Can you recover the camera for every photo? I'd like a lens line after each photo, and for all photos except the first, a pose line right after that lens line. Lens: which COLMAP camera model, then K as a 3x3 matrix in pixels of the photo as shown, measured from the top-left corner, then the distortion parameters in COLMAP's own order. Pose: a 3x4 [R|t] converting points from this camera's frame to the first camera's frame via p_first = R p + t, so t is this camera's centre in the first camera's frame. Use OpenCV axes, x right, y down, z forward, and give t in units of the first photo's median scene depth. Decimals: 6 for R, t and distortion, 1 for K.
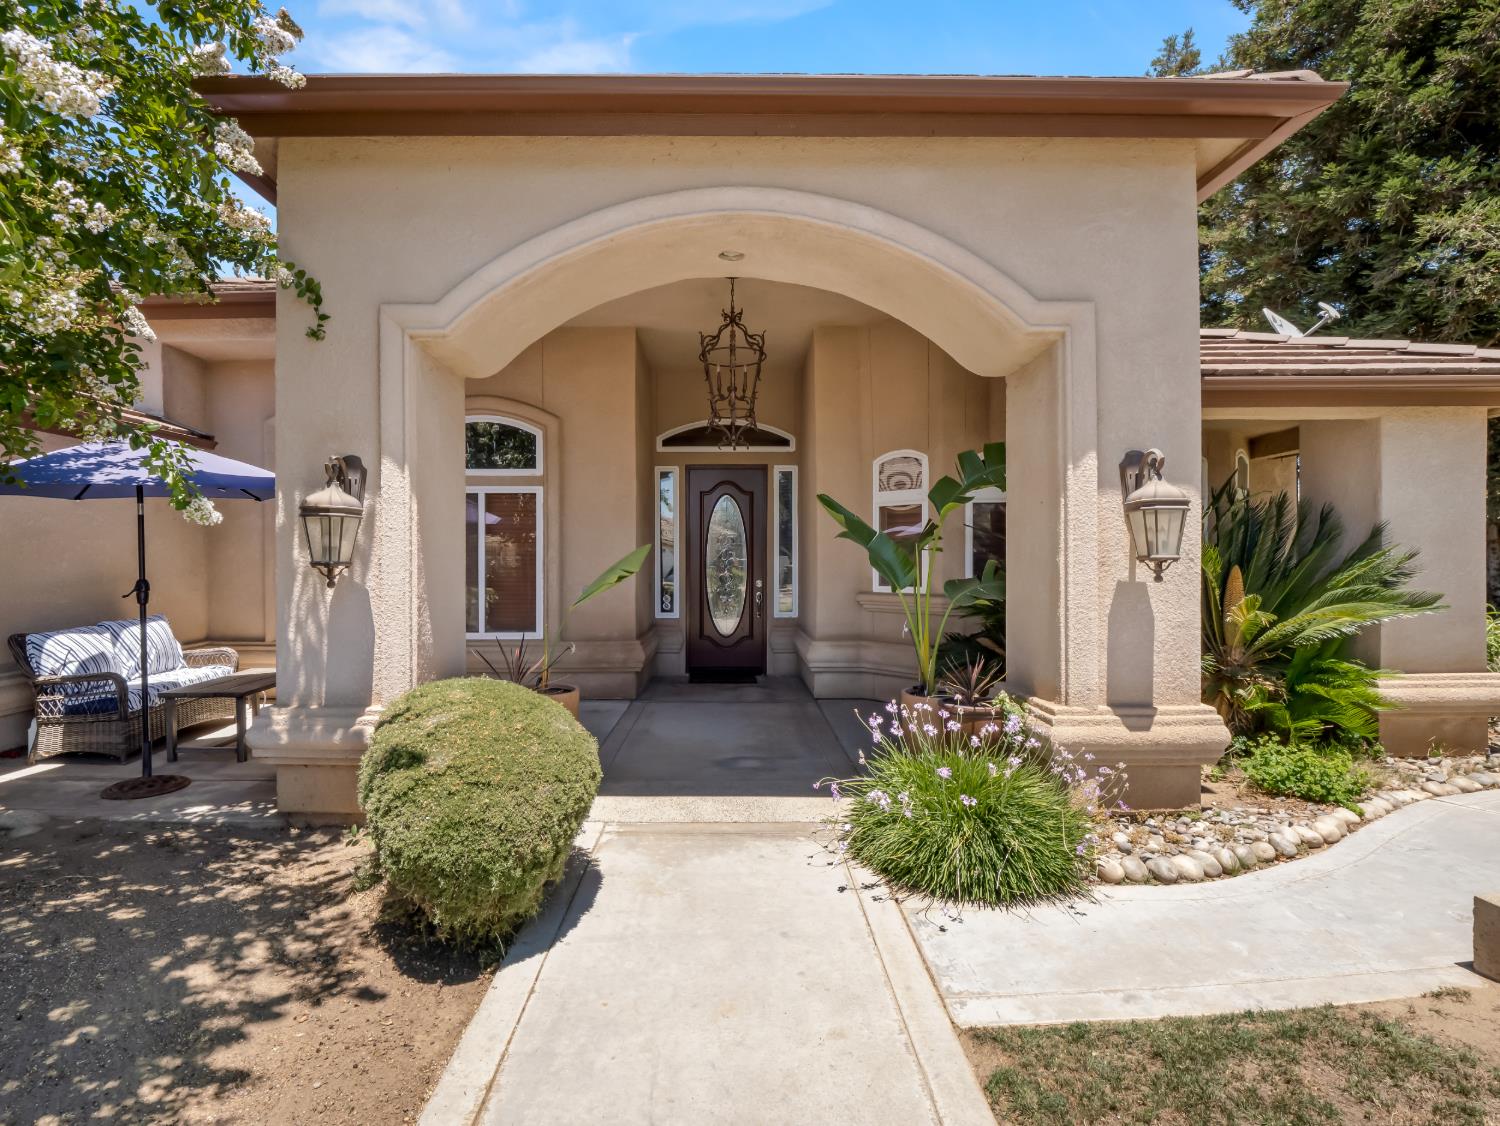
lens RADIAL K [[731.4, 0, 739.4], [0, 731.4, 562.0], [0, 0, 1]] dist [-0.003336, -0.000165]
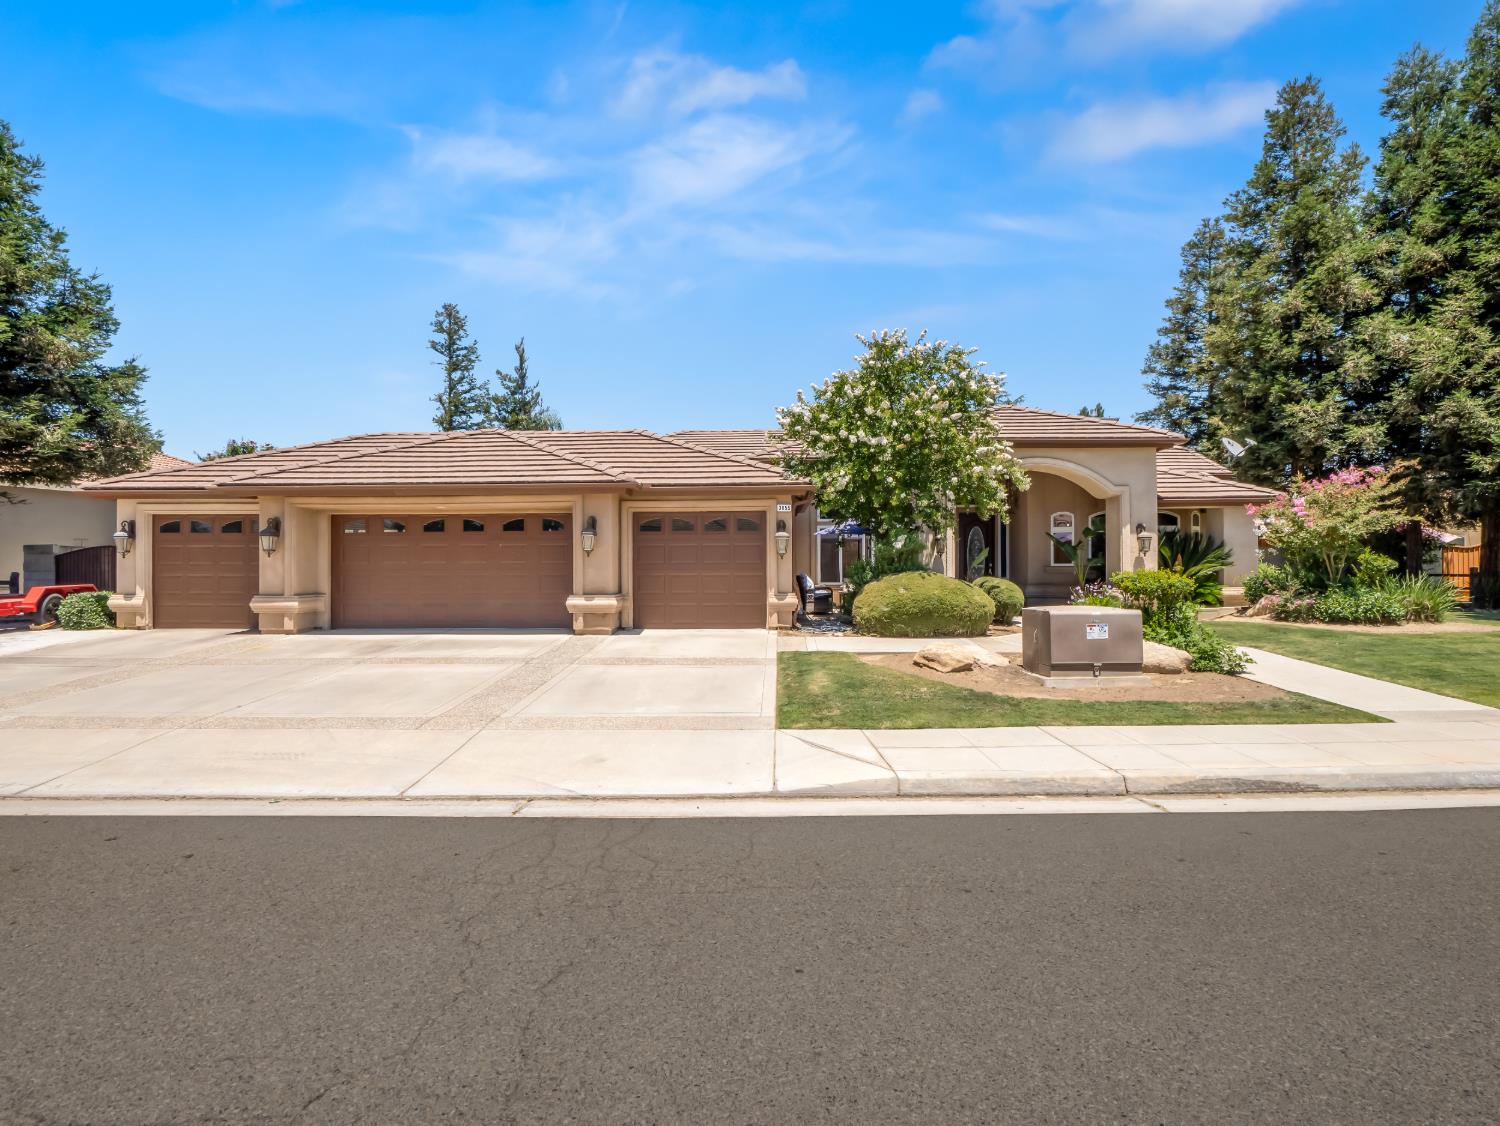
lens RADIAL K [[799.3, 0, 748.4], [0, 799.3, 547.8], [0, 0, 1]] dist [-0.002971, -0.001586]
pose [[0.998644, -0.002304, -0.052006, -1.069974], [0.000853, 0.999611, -0.027892, 0.076628], [0.052050, 0.027810, 0.998257, -2.712447]]
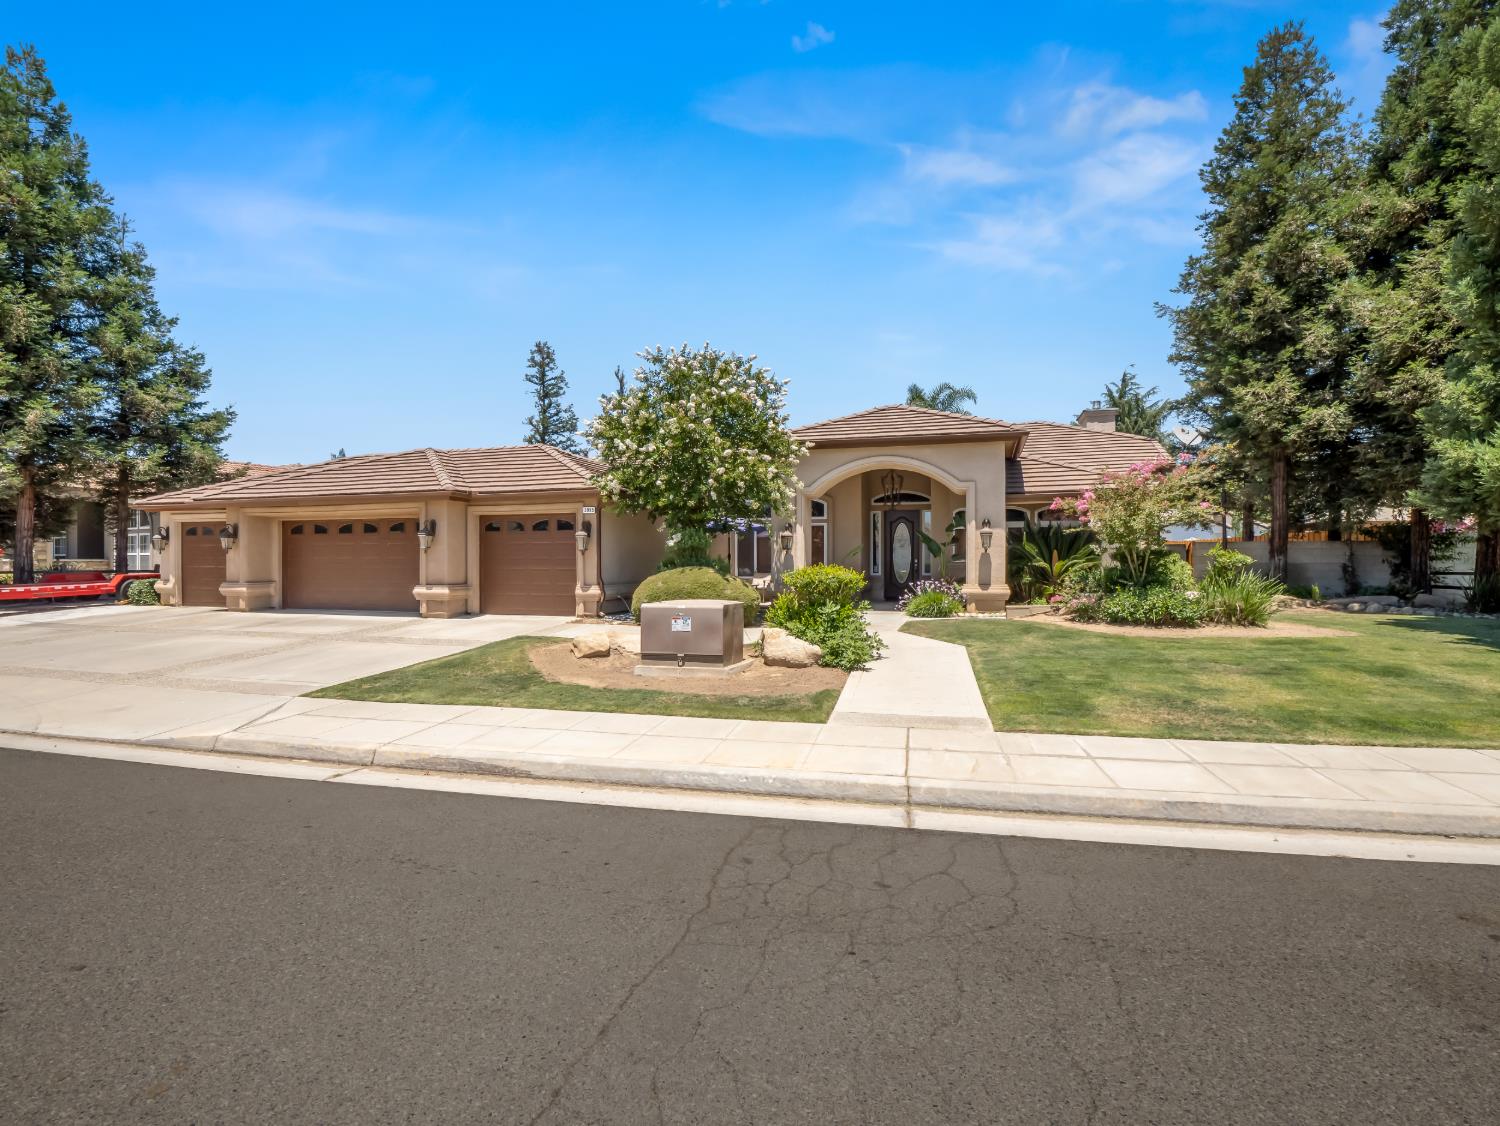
lens RADIAL K [[725.9, 0, 742.5], [0, 725.9, 551.9], [0, 0, 1]] dist [-0.009313, -0.001519]
pose [[0.949167, -0.002472, -0.314763, 0.415353], [-0.003023, 0.999851, -0.016967, 0.072325], [0.314758, 0.017056, 0.949019, -2.443767]]
